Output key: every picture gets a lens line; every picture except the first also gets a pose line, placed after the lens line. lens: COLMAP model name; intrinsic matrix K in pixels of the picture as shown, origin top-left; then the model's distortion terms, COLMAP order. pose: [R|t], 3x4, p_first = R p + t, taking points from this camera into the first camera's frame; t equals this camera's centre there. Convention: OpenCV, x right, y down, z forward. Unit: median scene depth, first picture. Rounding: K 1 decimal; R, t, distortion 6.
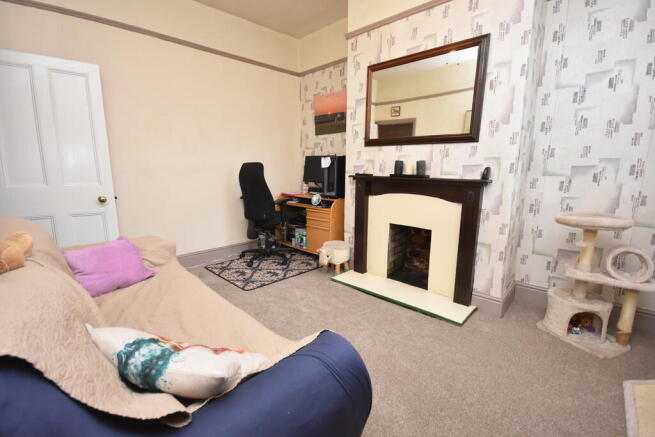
lens RADIAL K [[308.2, 0, 326.4], [0, 308.2, 213.0], [0, 0, 1]] dist [0.000681, 0.000111]
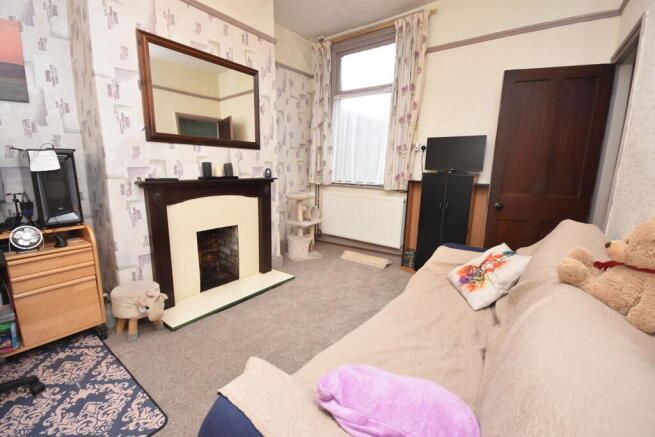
lens RADIAL K [[300.9, 0, 327.5], [0, 300.9, 218.5], [0, 0, 1]] dist [0.001281, -0.011694]
pose [[-0.161532, -0.170142, 0.972090, -0.734816], [0.140787, 0.970978, 0.193342, -0.126774], [-0.976774, 0.168088, -0.132890, 0.780185]]
